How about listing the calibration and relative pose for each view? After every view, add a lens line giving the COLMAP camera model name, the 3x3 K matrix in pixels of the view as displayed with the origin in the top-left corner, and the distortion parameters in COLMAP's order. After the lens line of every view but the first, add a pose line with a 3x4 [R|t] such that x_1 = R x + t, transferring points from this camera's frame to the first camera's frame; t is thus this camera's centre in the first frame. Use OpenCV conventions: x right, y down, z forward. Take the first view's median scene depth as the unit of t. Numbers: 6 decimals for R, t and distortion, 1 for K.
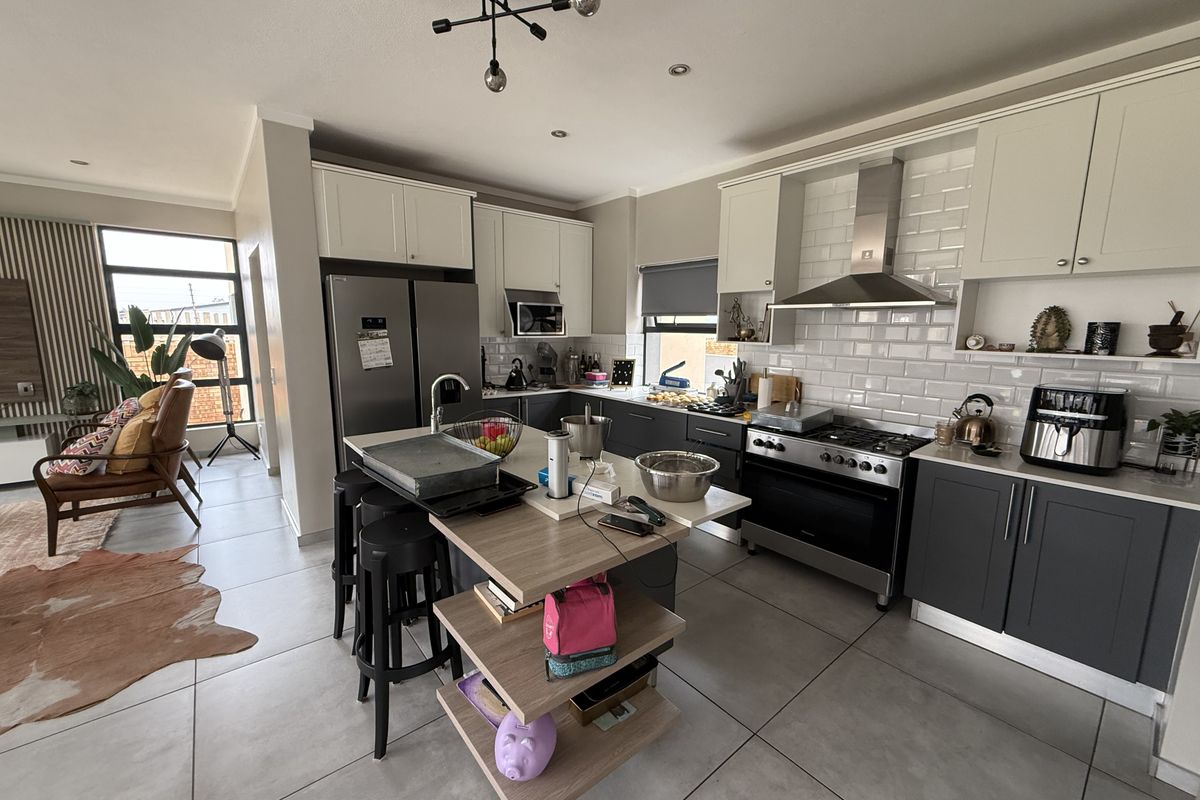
lens RADIAL K [[478.4, 0, 600.0], [0, 478.4, 400.0], [0, 0, 1]] dist [-0.000416, 0.000136]
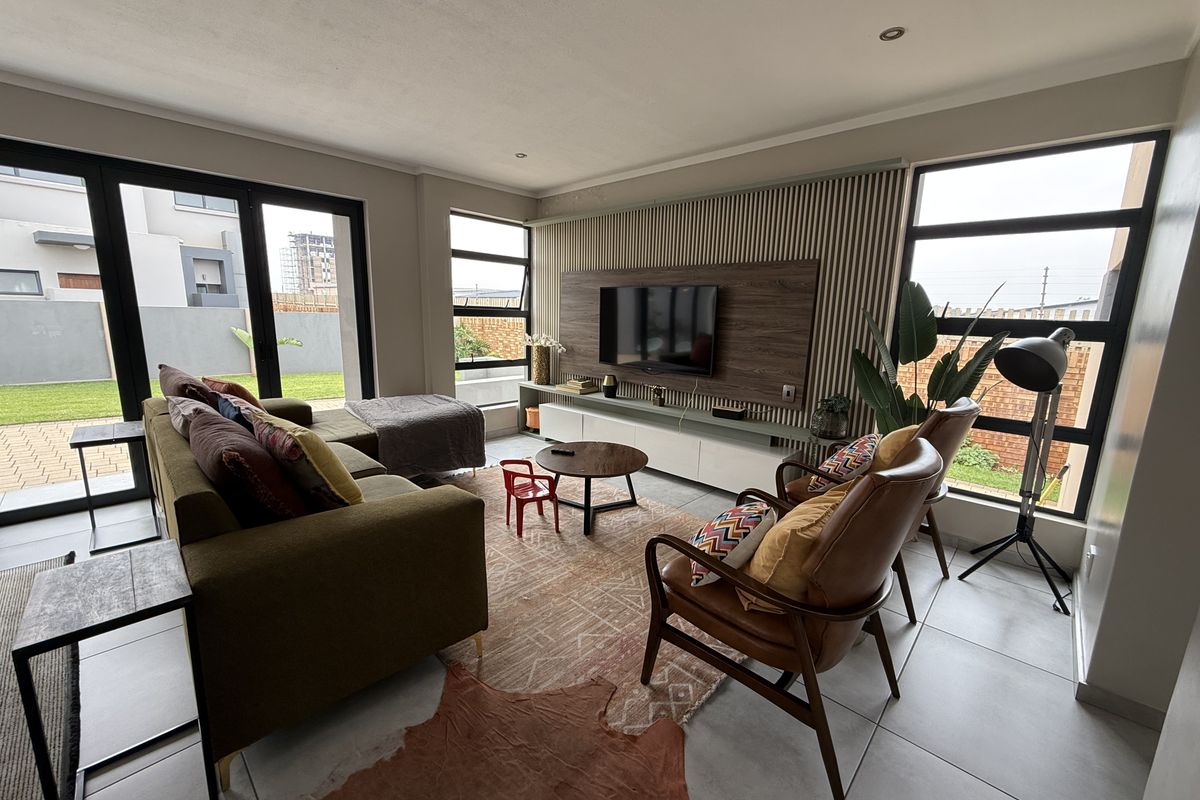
lens RADIAL K [[478.4, 0, 600.0], [0, 478.4, 400.0], [0, 0, 1]] dist [-0.000416, 0.000136]
pose [[0.124475, 0.176832, -0.976338, -0.382344], [-0.175538, 0.972395, 0.153738, -0.073096], [0.976572, 0.152248, 0.152079, 0.496694]]
